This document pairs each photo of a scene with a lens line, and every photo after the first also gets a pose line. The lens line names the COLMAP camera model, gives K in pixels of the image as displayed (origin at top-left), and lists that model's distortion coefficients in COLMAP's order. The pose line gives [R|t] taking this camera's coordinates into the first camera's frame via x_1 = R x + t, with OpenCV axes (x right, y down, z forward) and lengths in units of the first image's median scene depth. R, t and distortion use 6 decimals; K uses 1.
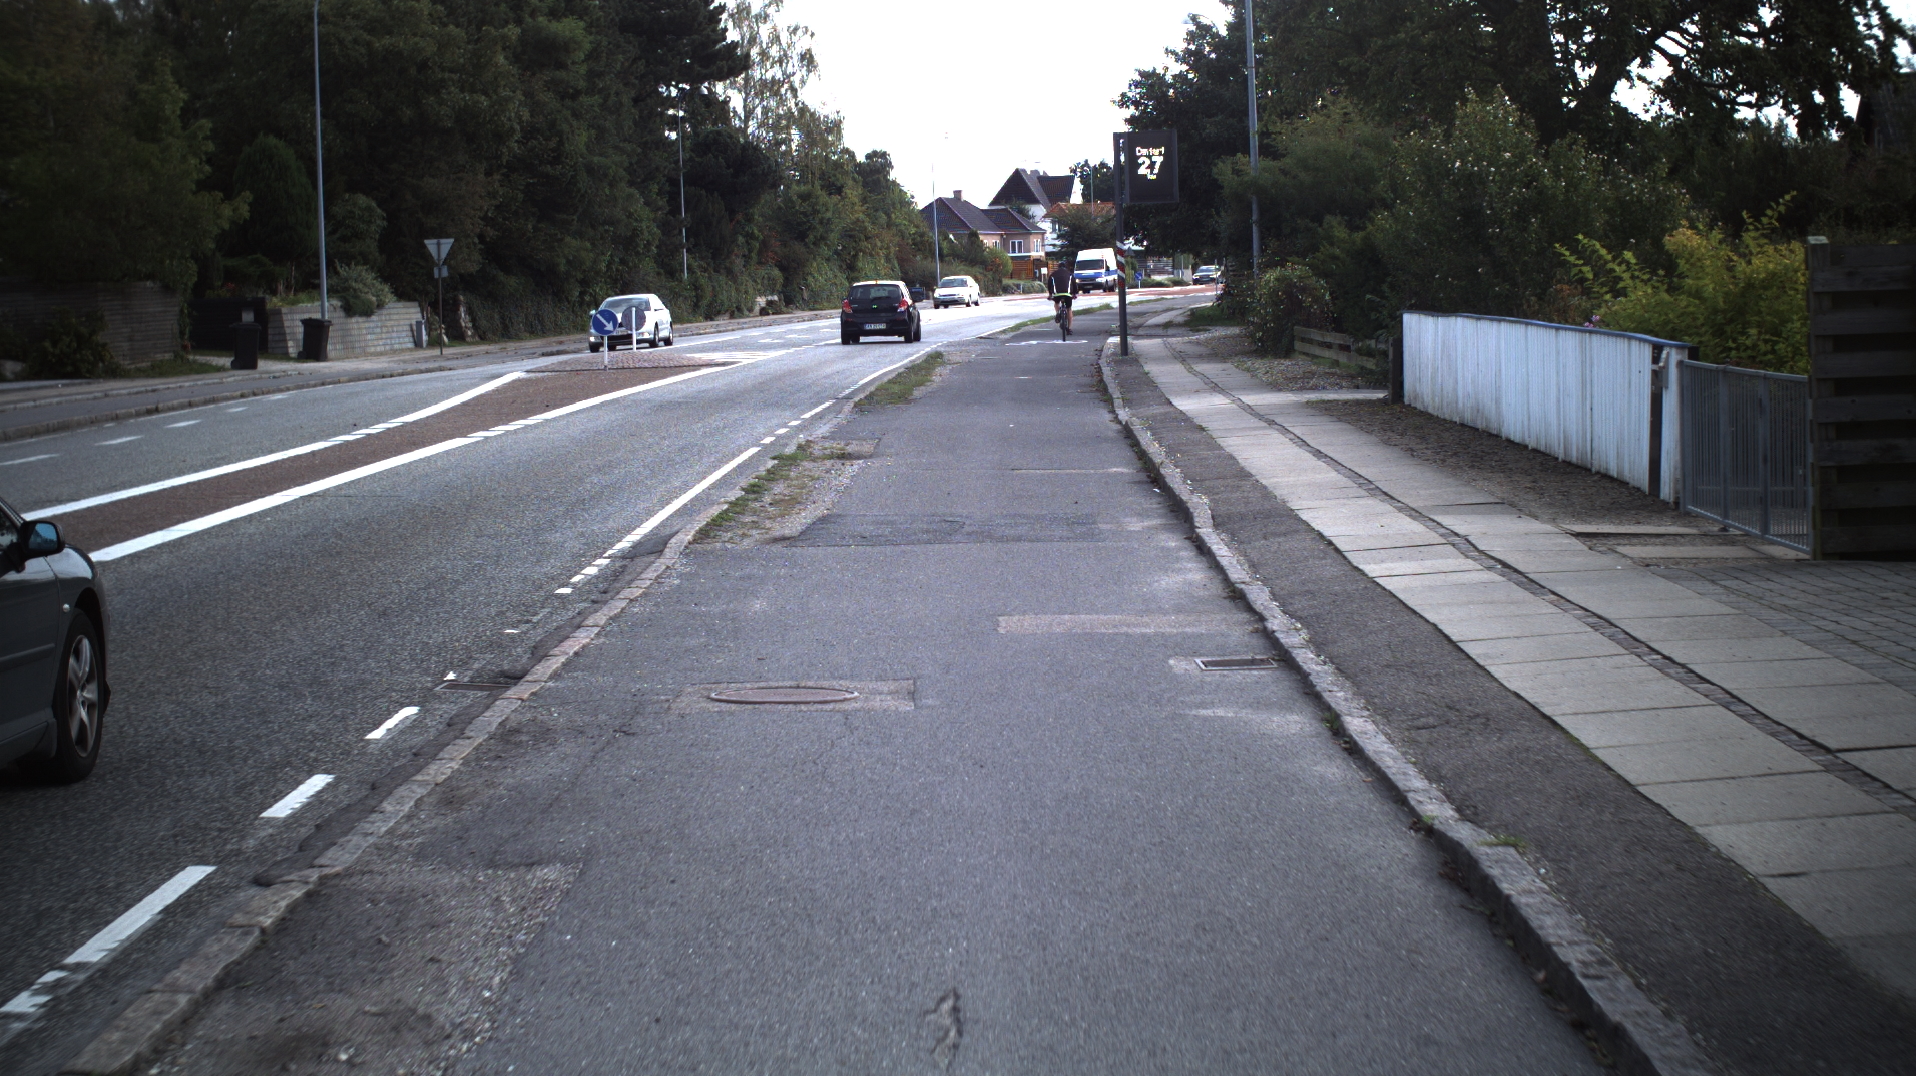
lens RADIAL K [[3521.8, 0, 958.0], [0, 3521.8, 538.0], [0, 0, 1]] dist [-0.300851, 0.281936]
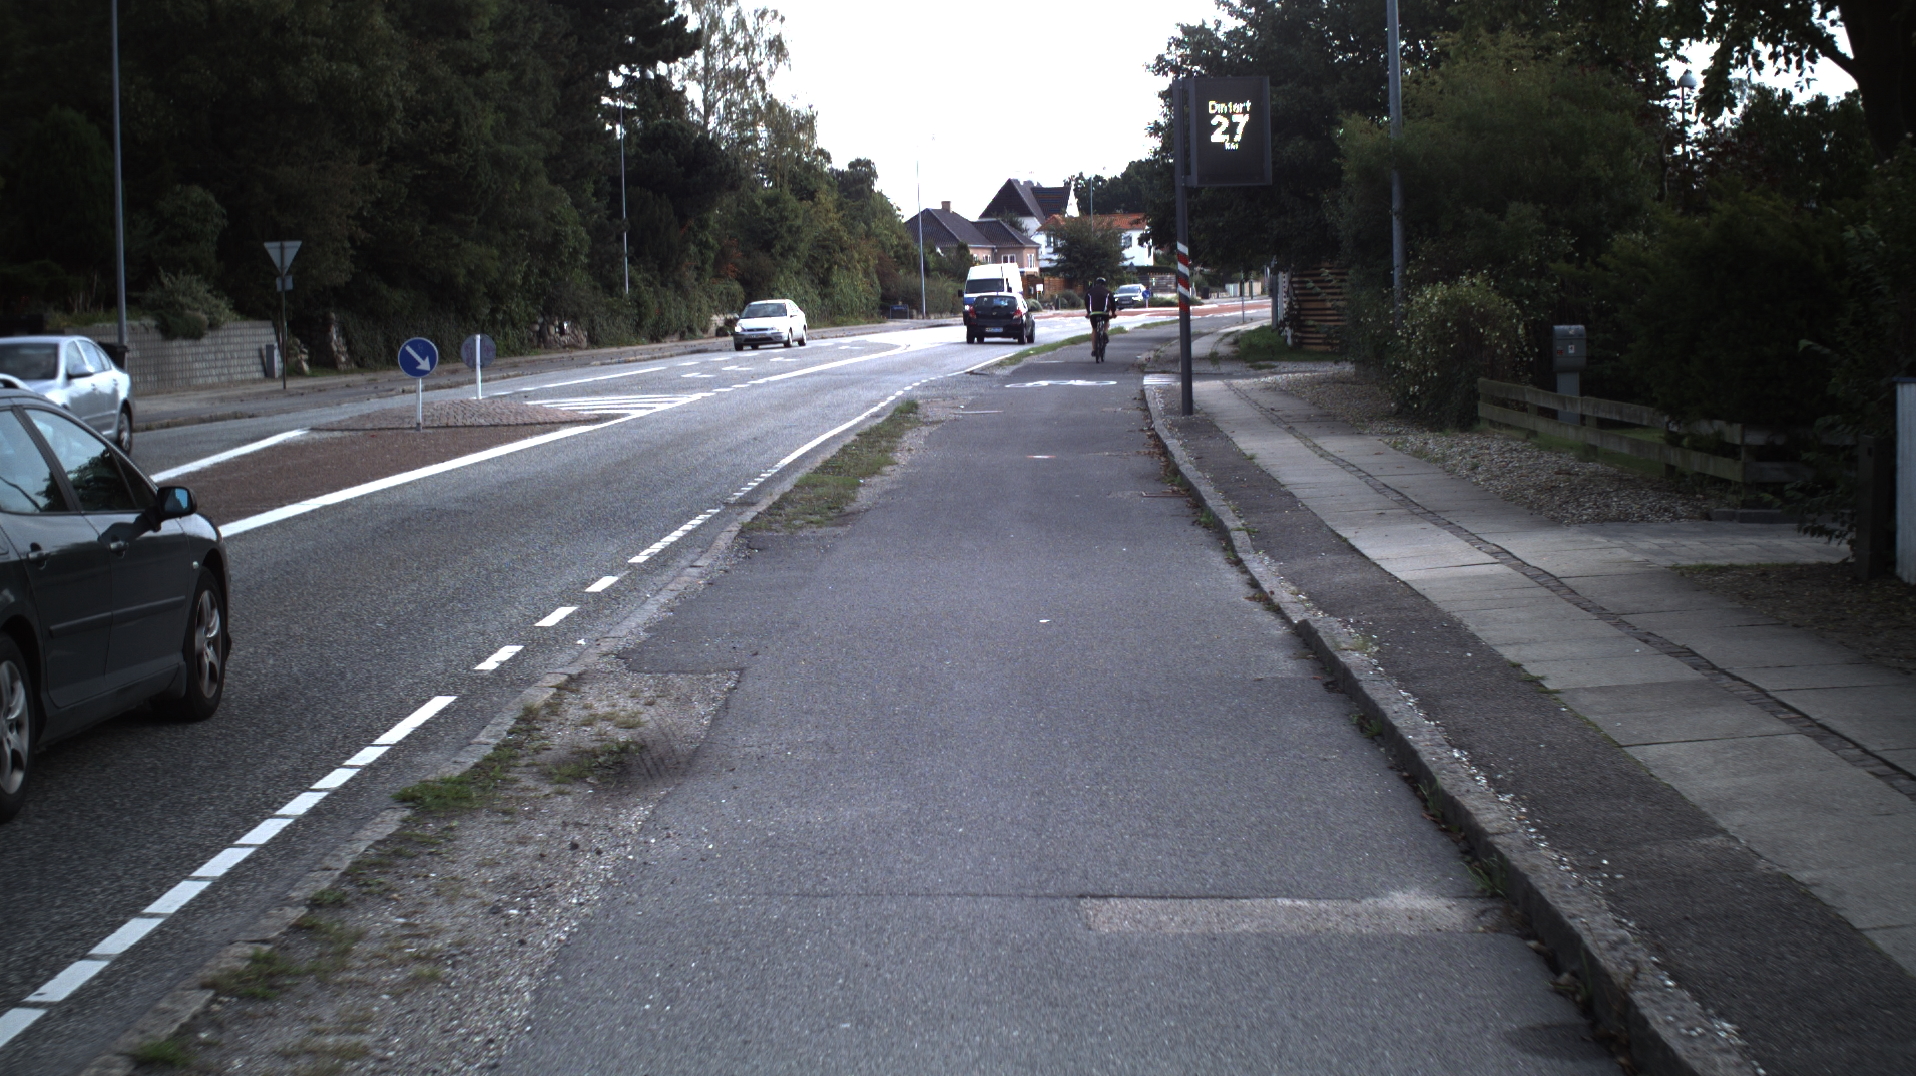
lens RADIAL K [[3521.8, 0, 958.0], [0, 3521.8, 538.0], [0, 0, 1]] dist [-0.300851, 0.281936]
pose [[0.999970, 0.006817, 0.003680, 0.000845], [-0.006800, 0.999965, -0.004797, -0.014896], [-0.003713, 0.004772, 0.999982, 0.199953]]
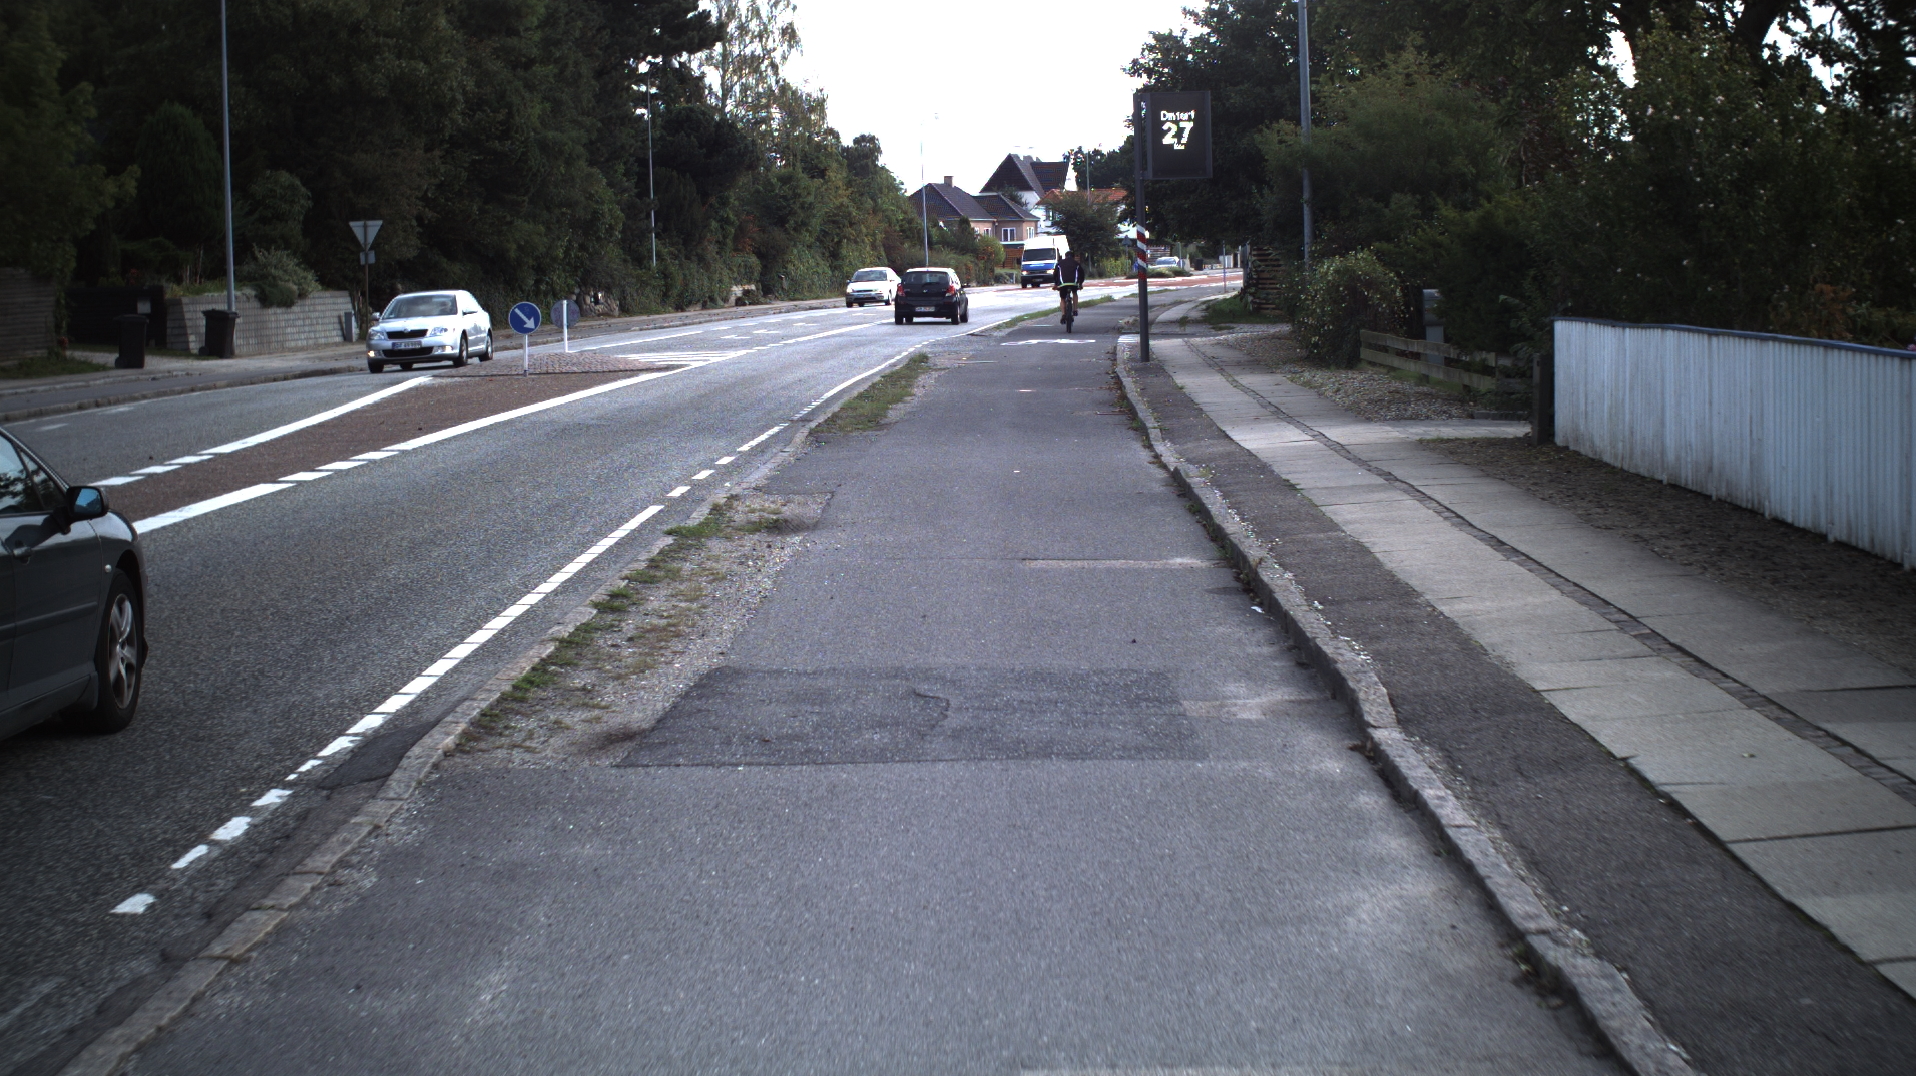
lens RADIAL K [[3521.8, 0, 958.0], [0, 3521.8, 538.0], [0, 0, 1]] dist [-0.300851, 0.281936]
pose [[0.999983, 0.004901, 0.003099, 0.000338], [-0.004911, 0.999983, 0.003233, -0.007516], [-0.003084, -0.003248, 0.999990, 0.099911]]
